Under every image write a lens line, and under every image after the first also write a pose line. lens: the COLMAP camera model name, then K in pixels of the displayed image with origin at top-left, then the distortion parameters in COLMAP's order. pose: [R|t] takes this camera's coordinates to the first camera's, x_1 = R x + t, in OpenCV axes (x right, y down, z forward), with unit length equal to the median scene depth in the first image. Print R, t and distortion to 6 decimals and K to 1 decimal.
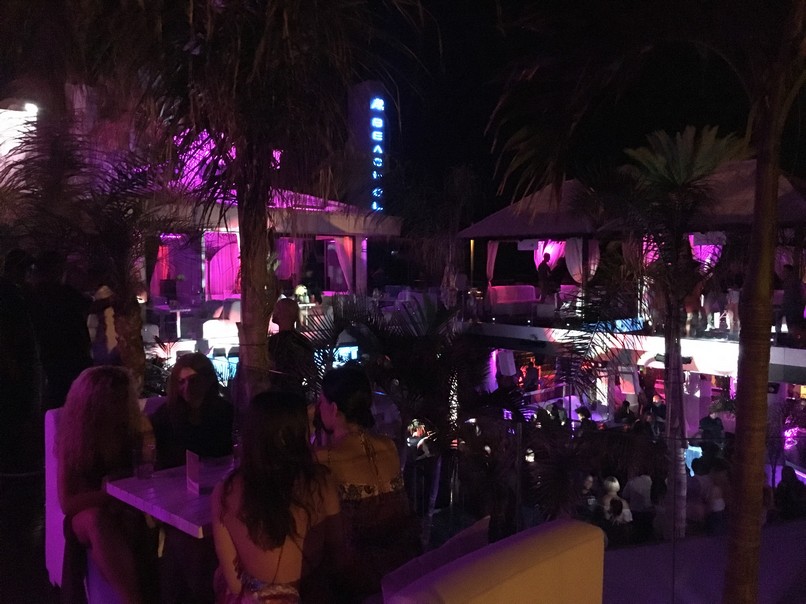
lens RADIAL K [[680.4, 0, 403.0], [0, 680.4, 302.0], [0, 0, 1]] dist [0.038113, -0.000388]
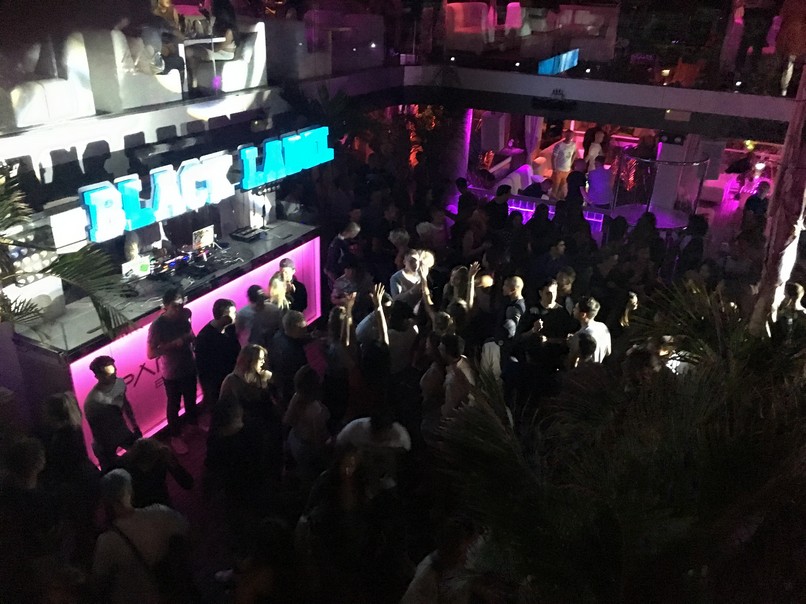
lens RADIAL K [[688.7, 0, 405.7], [0, 688.7, 297.1], [0, 0, 1]] dist [0.085790, -0.120395]
pose [[0.927449, -0.122670, 0.353256, -0.162691], [-0.019342, 0.927663, 0.372916, -0.010086], [-0.373449, -0.352693, 0.857988, 0.346928]]
